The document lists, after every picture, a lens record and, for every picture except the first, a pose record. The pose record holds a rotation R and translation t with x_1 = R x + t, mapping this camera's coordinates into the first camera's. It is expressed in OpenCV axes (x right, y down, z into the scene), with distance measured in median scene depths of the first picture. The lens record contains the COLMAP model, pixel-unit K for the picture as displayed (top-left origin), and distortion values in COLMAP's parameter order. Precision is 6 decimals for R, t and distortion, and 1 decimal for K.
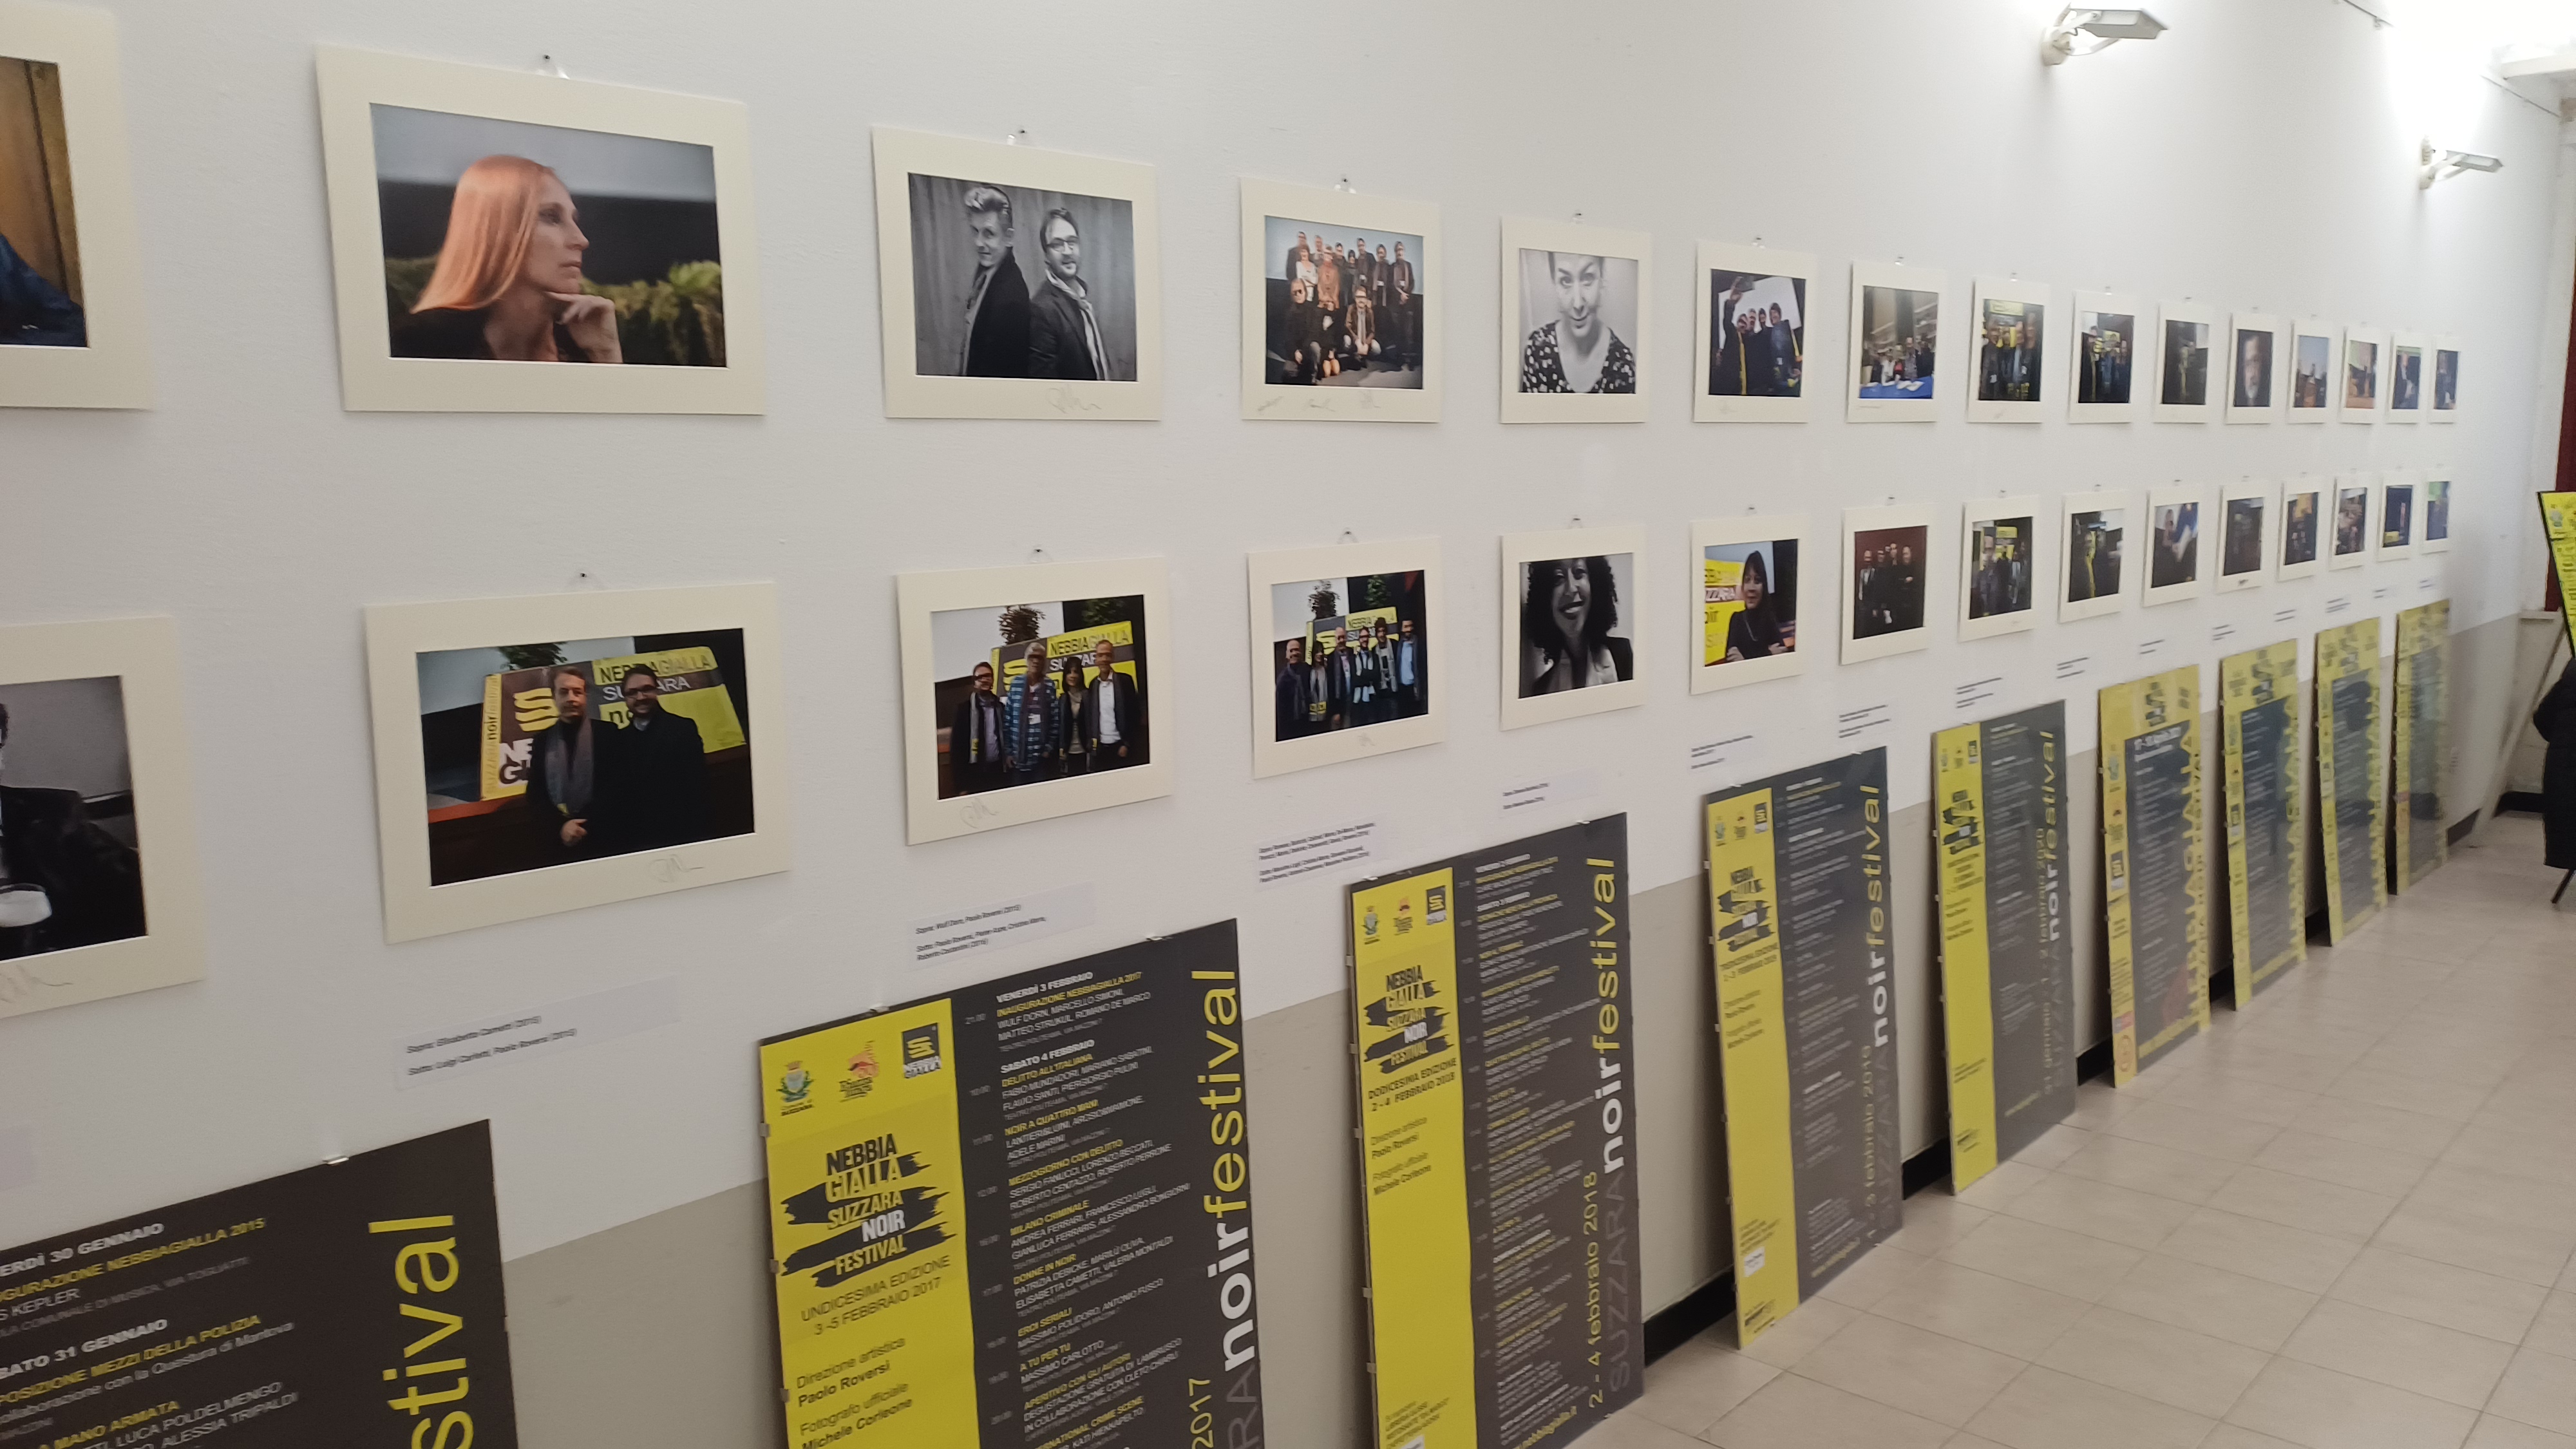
lens RADIAL K [[1857.4, 0, 1273.4], [0, 1857.4, 711.1], [0, 0, 1]] dist [0.081910, -0.068878]
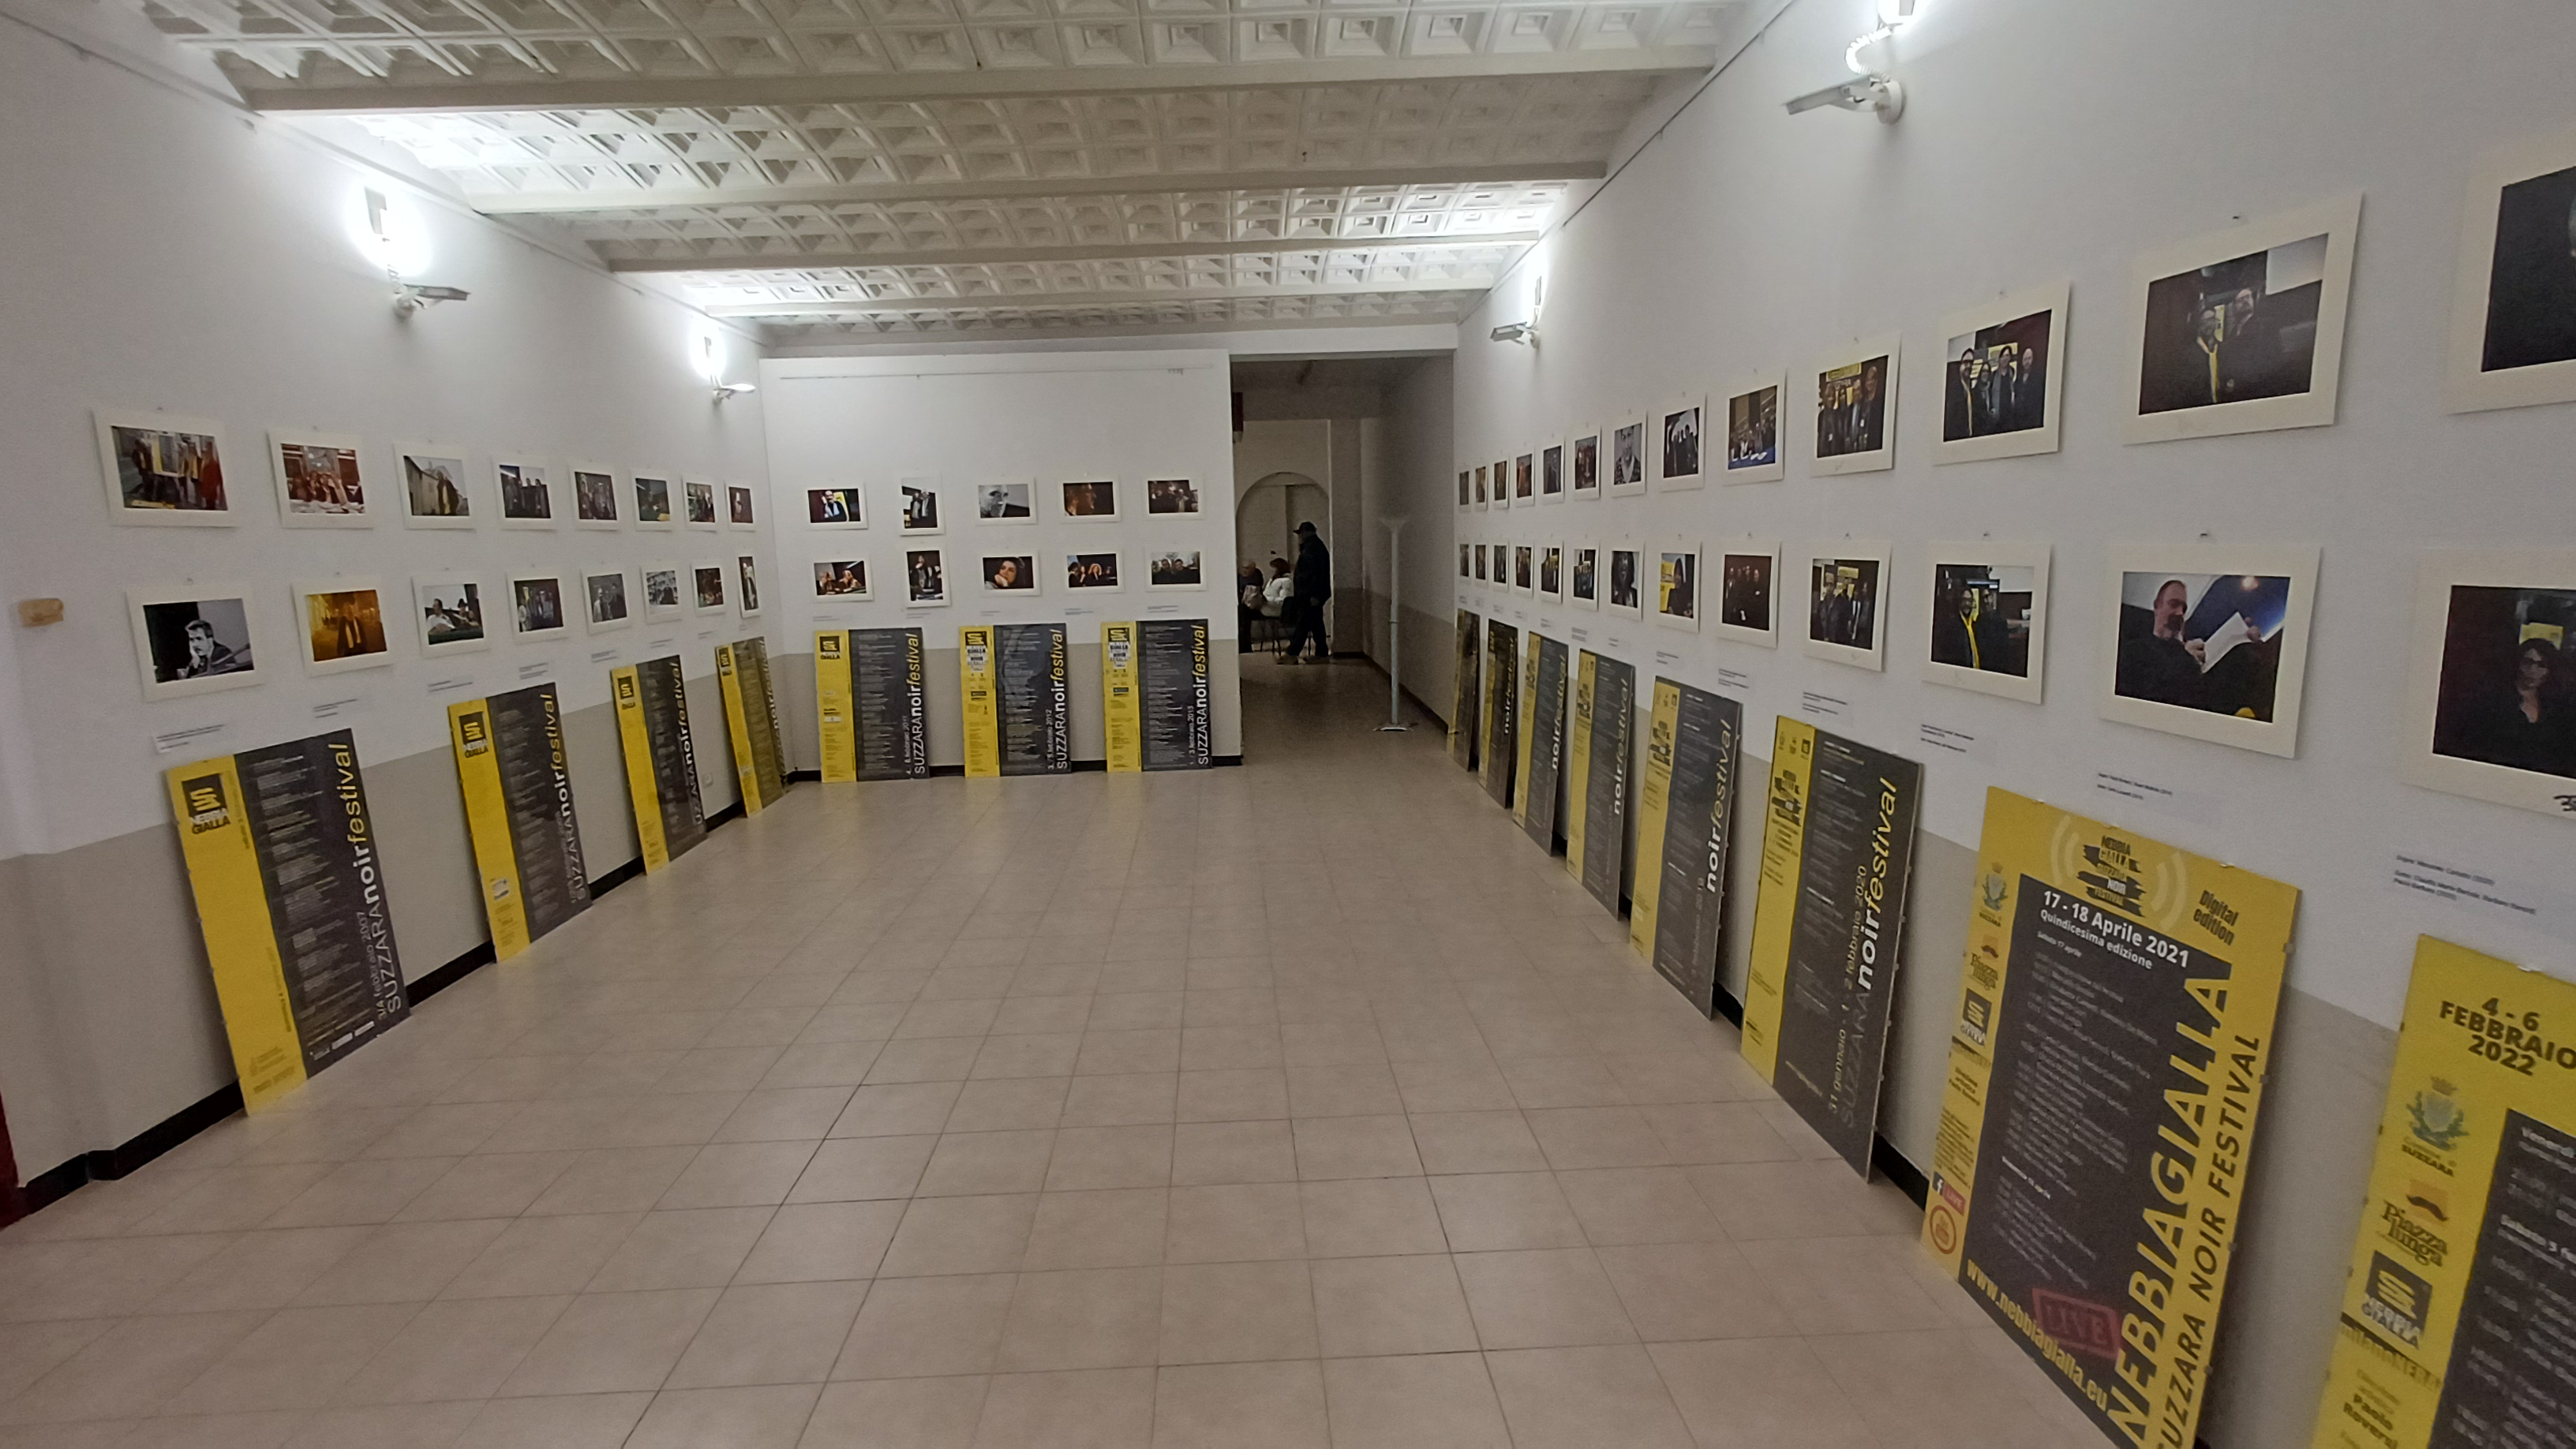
lens RADIAL K [[1174.7, 0, 1245.6], [0, 1174.7, 718.0], [0, 0, 1]] dist [0.000035, 0.000446]
pose [[-0.720062, 0.141707, -0.679286, 1.403519], [-0.054141, 0.964469, 0.258591, -0.213734], [0.691794, 0.222979, -0.686805, 1.551798]]
